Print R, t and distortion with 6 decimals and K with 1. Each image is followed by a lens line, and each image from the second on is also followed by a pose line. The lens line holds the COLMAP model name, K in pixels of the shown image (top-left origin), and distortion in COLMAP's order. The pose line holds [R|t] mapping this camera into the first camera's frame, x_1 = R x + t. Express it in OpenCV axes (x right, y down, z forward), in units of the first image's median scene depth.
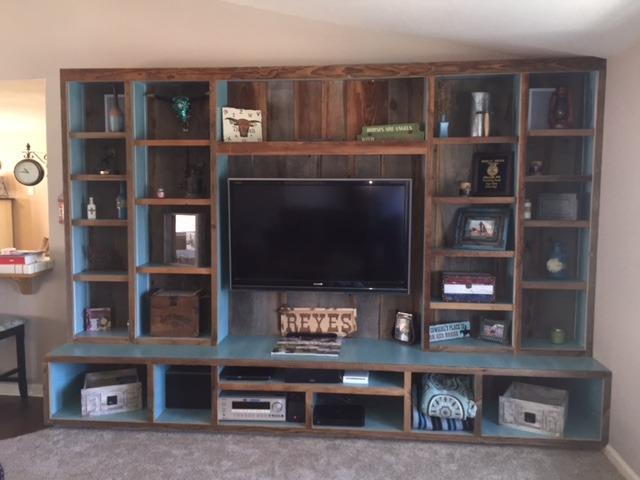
lens RADIAL K [[559.8, 0, 320.0], [0, 559.8, 240.0], [0, 0, 1]] dist [0.093014, -0.178830]
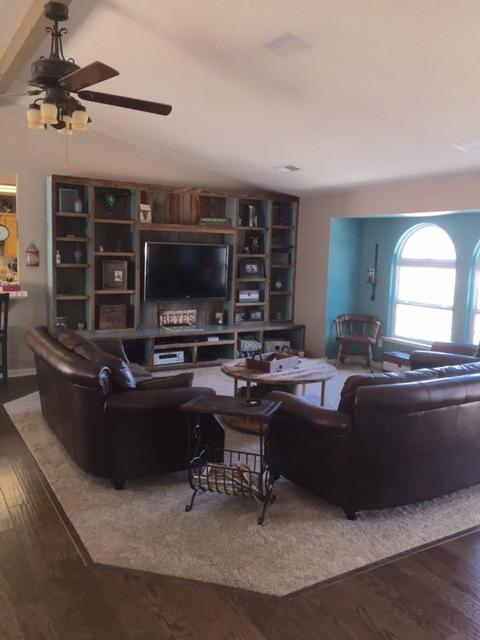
lens RADIAL K [[559.8, 0, 240.0], [0, 559.8, 320.0], [0, 0, 1]] dist [0.093014, -0.178830]
pose [[0.803882, -0.054250, 0.592309, -1.028926], [0.030935, 0.998297, 0.049450, 0.068389], [-0.593983, -0.021429, 0.804192, -0.712537]]
